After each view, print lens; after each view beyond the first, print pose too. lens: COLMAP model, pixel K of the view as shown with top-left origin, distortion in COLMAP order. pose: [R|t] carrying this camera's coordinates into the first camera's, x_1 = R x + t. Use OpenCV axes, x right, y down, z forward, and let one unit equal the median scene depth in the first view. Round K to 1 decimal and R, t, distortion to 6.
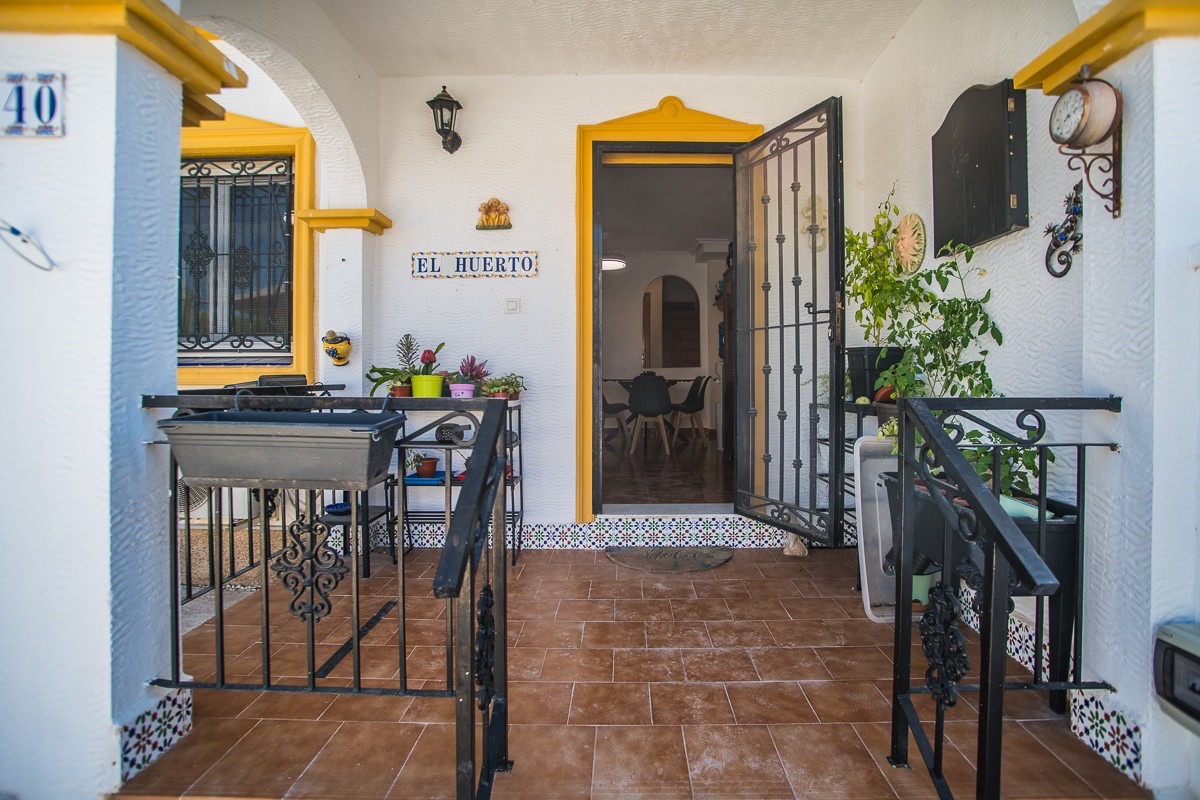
lens RADIAL K [[600.1, 0, 612.2], [0, 600.1, 388.8], [0, 0, 1]] dist [-0.088202, 0.042696]
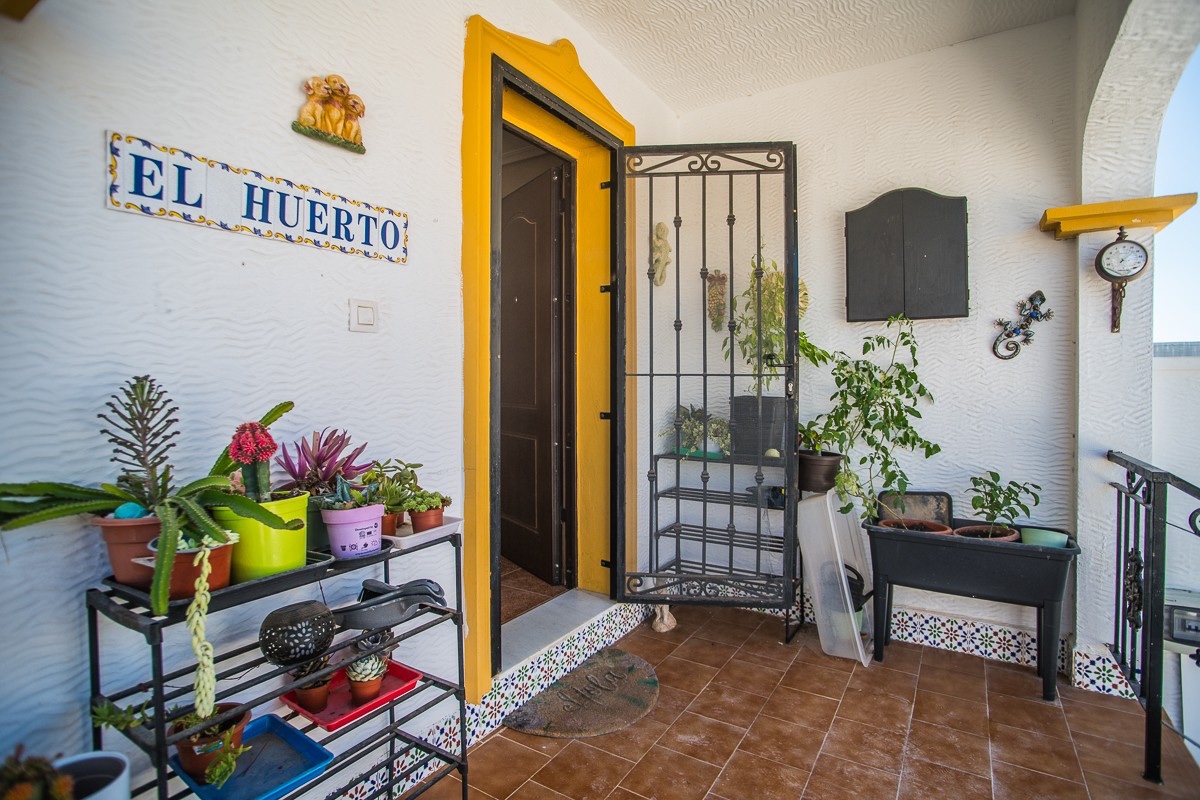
lens RADIAL K [[600.1, 0, 612.2], [0, 600.1, 388.8], [0, 0, 1]] dist [-0.088202, 0.042696]
pose [[0.513786, -0.011400, 0.857843, -0.474526], [0.019773, 0.999803, 0.001444, -0.078210], [-0.857691, 0.016221, 0.513910, 0.593137]]
